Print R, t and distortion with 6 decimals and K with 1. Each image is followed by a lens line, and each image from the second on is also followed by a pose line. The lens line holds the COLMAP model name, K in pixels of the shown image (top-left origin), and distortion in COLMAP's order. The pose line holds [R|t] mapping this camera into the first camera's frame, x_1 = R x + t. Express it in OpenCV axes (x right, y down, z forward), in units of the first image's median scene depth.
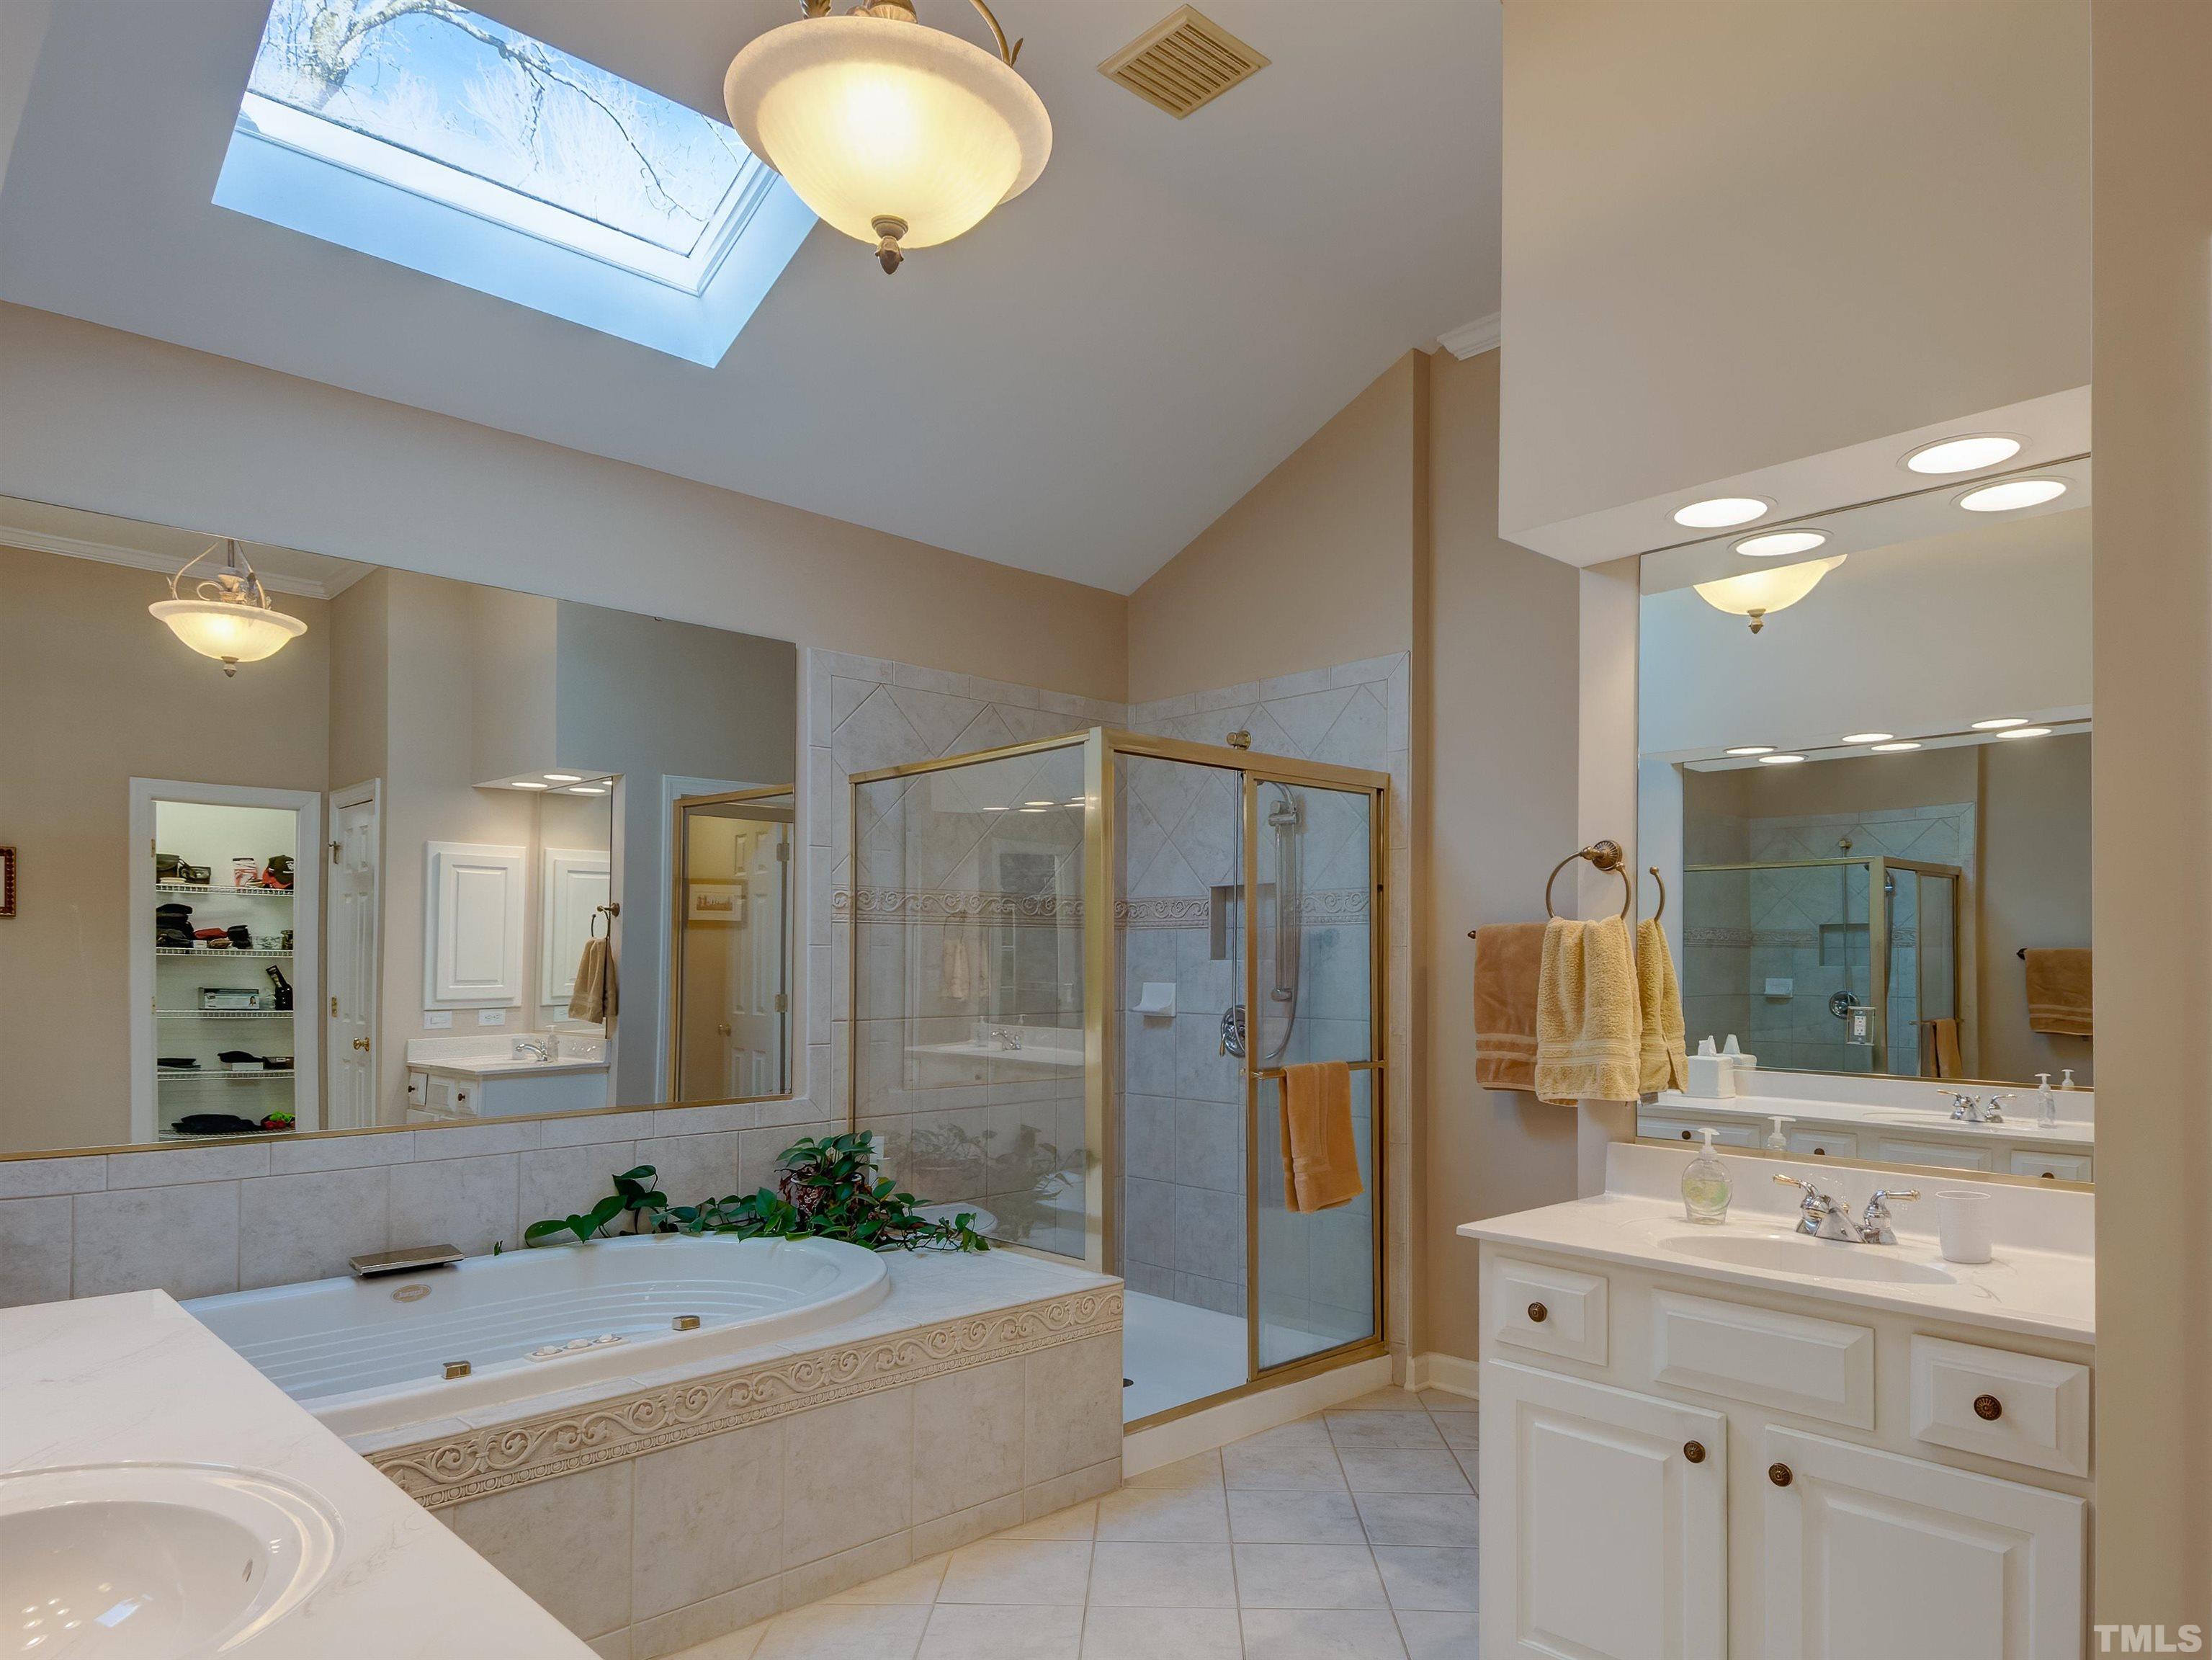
lens RADIAL K [[1364.7, 0, 1143.1], [0, 1364.7, 844.9], [0, 0, 1]] dist [0.001503, -0.032382]
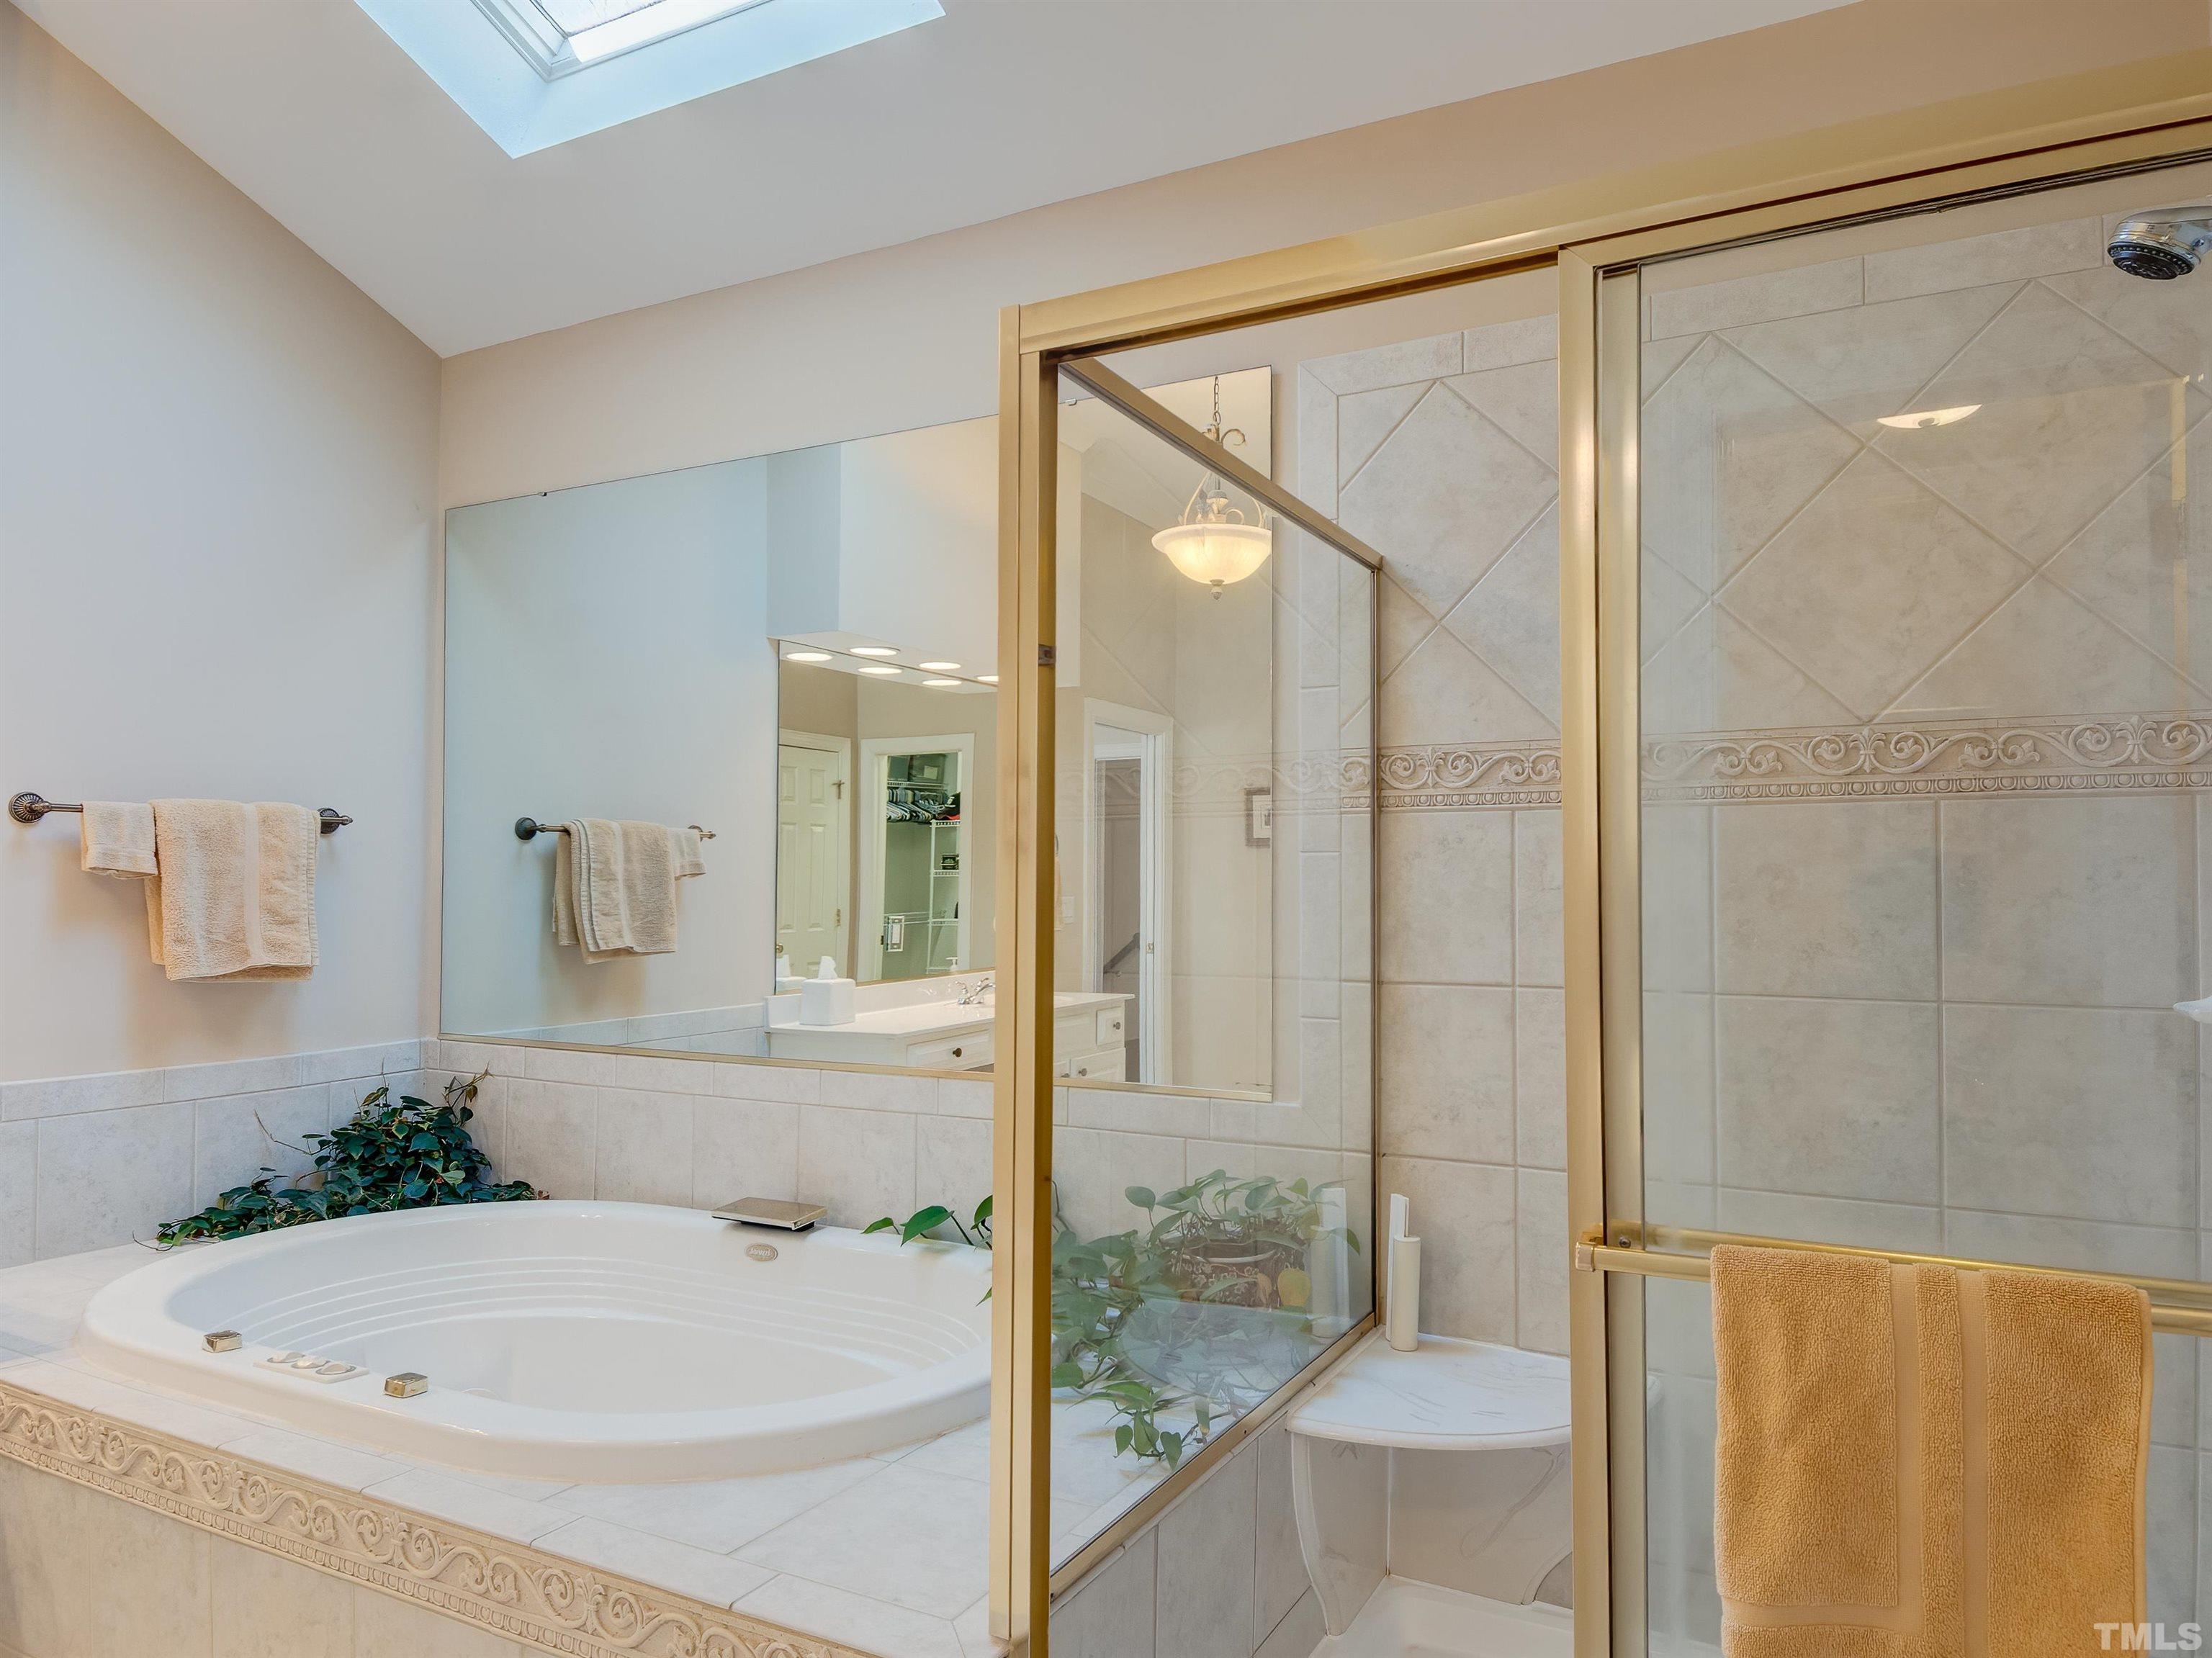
lens RADIAL K [[1364.4, 0, 1143.1], [0, 1364.4, 843.9], [0, 0, 1]] dist [0.001503, -0.032382]
pose [[0.318930, -0.029516, -0.947318, 0.299910], [0.079161, 0.996852, -0.004409, 0.065356], [0.944466, -0.073585, 0.320263, 0.727425]]
